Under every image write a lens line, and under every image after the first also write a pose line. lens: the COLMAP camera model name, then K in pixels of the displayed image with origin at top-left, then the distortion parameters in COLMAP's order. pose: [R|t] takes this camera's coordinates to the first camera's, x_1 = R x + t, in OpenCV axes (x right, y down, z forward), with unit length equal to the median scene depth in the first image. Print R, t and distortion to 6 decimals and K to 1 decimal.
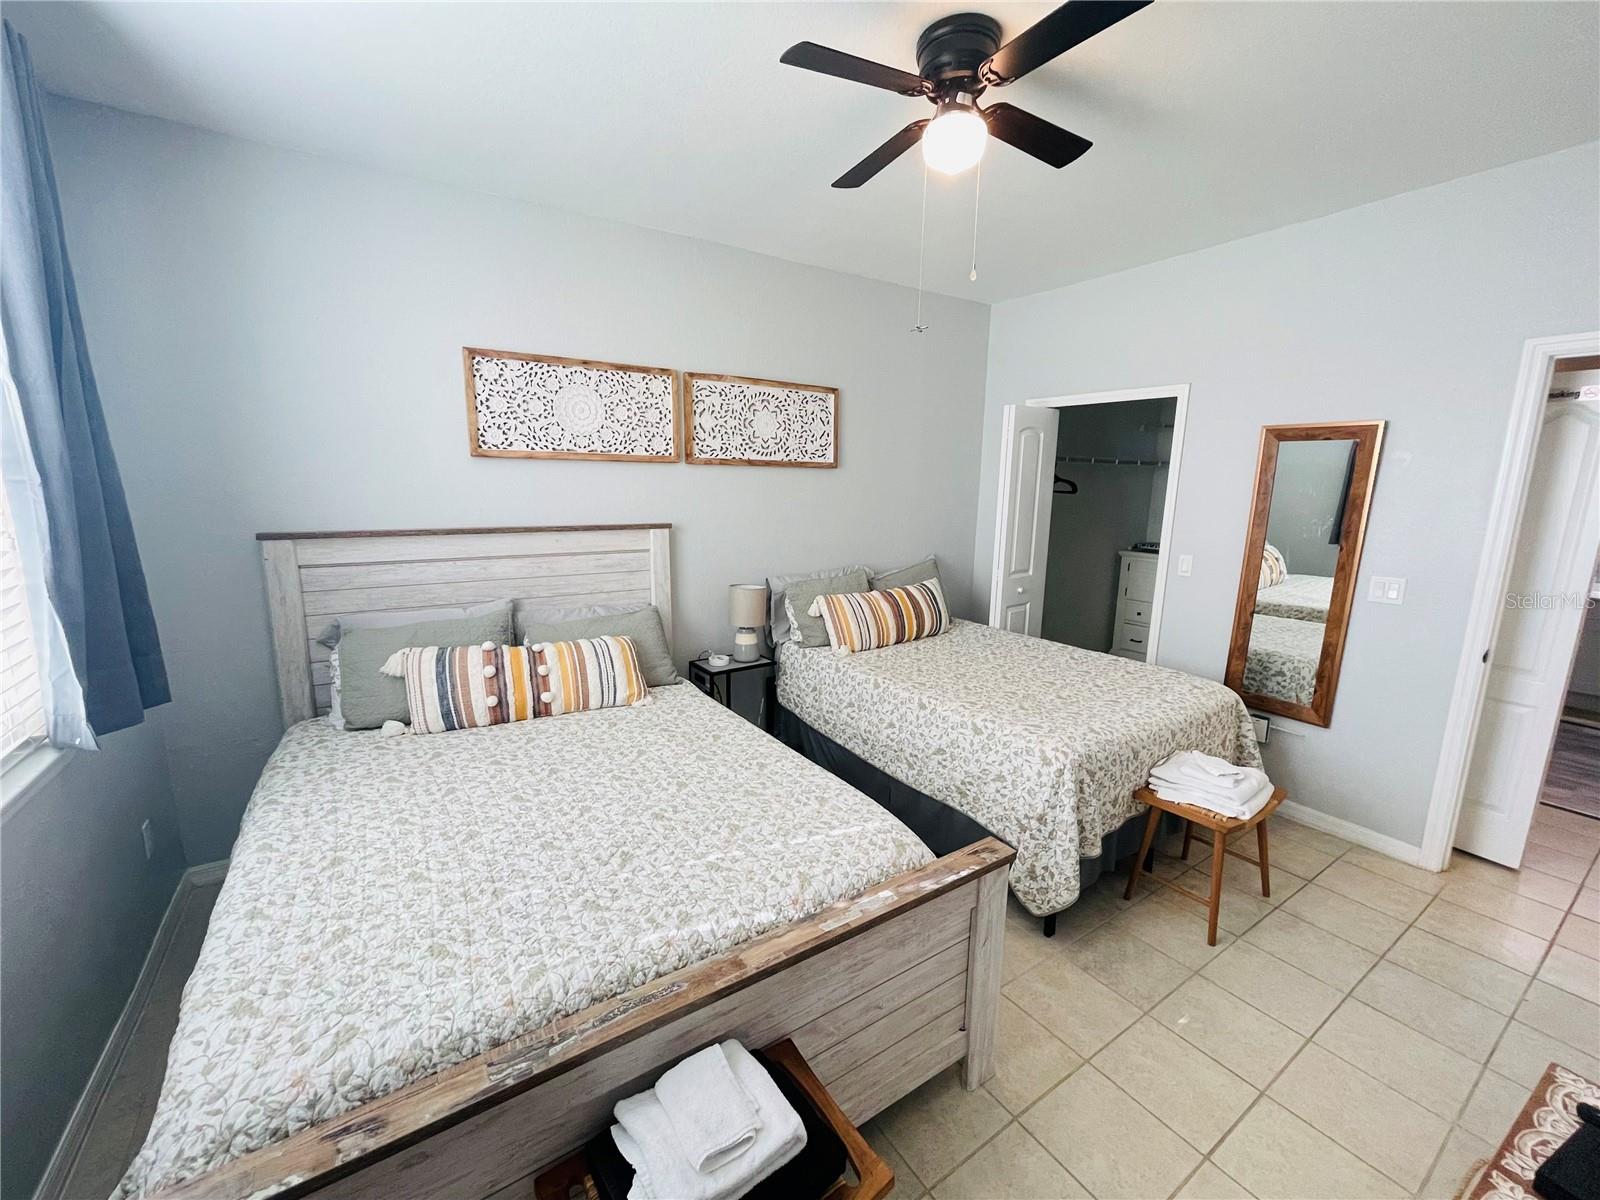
lens RADIAL K [[645.8, 0, 793.8], [0, 645.8, 605.5], [0, 0, 1]] dist [0.000225, -0.002232]
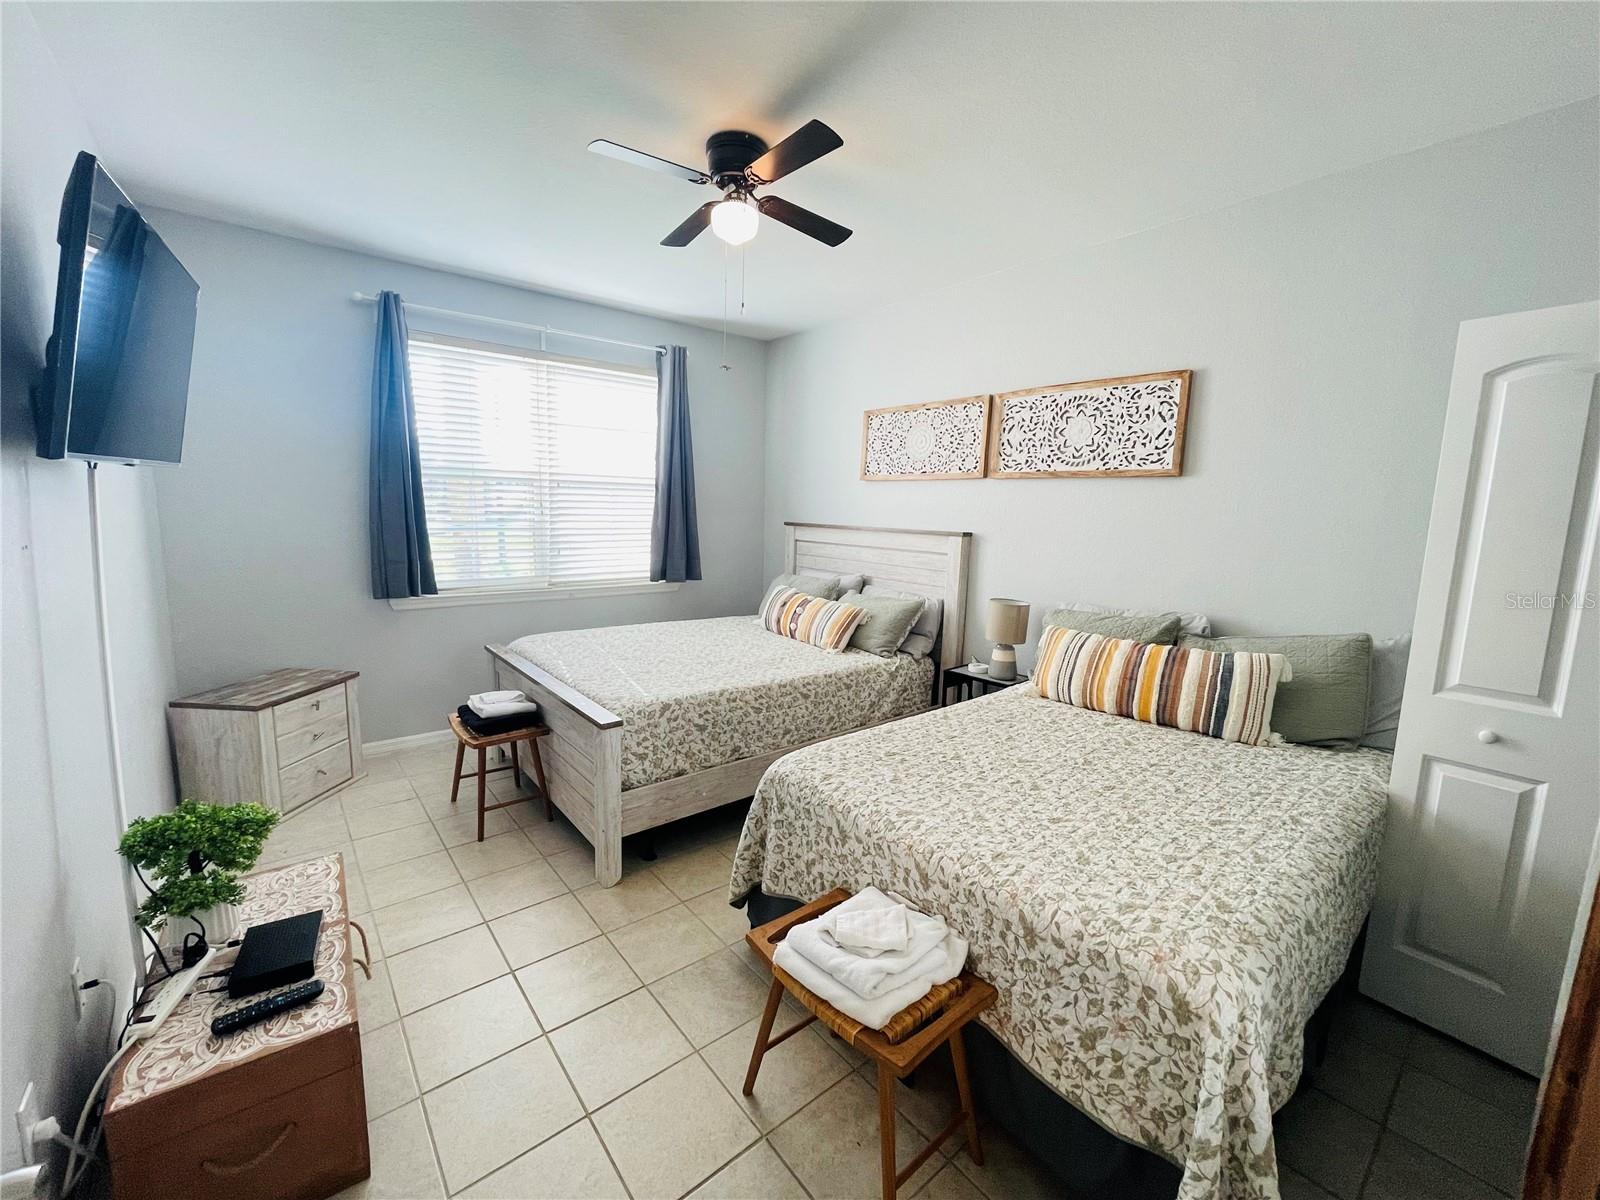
lens RADIAL K [[645.8, 0, 789.2], [0, 645.8, 597.7], [0, 0, 1]] dist [0.000225, -0.002232]
pose [[0.097535, 0.140228, -0.985304, 0.832104], [-0.199163, 0.972748, 0.118726, -0.083095], [0.975100, 0.184656, 0.122805, 0.543881]]
